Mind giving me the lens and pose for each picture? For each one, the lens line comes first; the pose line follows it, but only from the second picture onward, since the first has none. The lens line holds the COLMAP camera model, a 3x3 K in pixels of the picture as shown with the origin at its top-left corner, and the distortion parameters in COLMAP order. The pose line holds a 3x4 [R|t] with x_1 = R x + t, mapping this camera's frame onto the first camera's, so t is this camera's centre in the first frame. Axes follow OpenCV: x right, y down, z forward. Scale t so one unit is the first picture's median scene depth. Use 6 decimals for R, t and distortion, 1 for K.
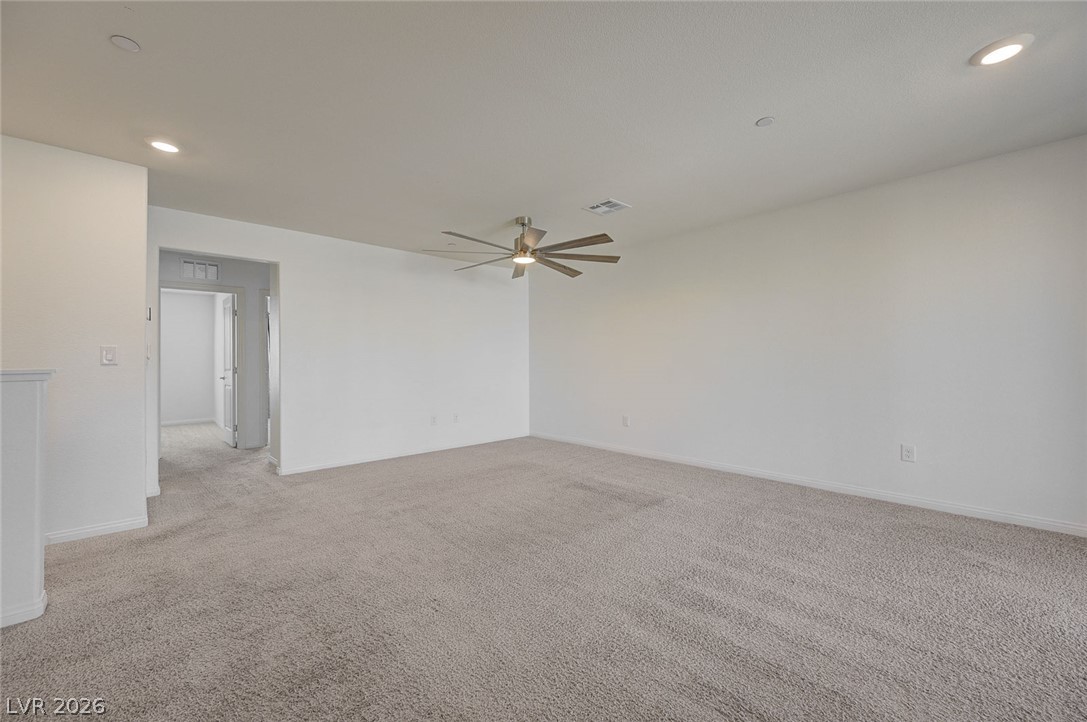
lens RADIAL K [[432.1, 0, 543.5], [0, 432.1, 357.7], [0, 0, 1]] dist [0.000215, 0.000414]
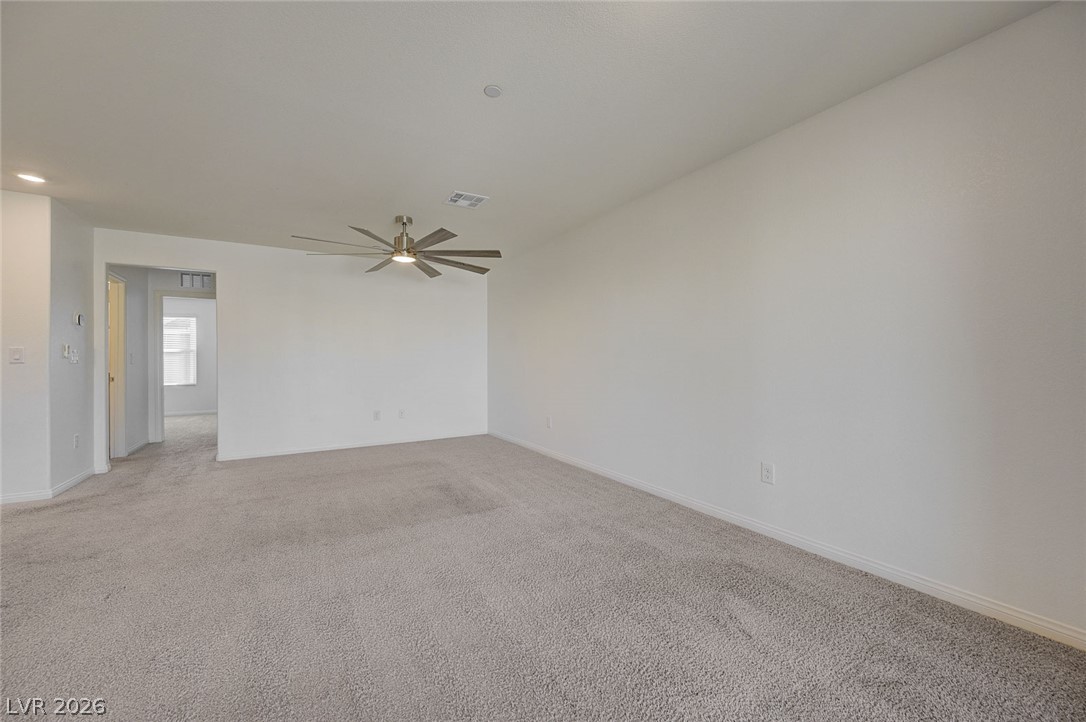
lens RADIAL K [[427.5, 0, 541.0], [0, 427.5, 358.3], [0, 0, 1]] dist [0.000903, 0.000032]
pose [[0.978148, 0.000432, -0.207910, 0.527464], [0.001550, 0.999955, 0.009370, -0.005088], [0.207904, -0.009487, 0.978103, 0.104421]]
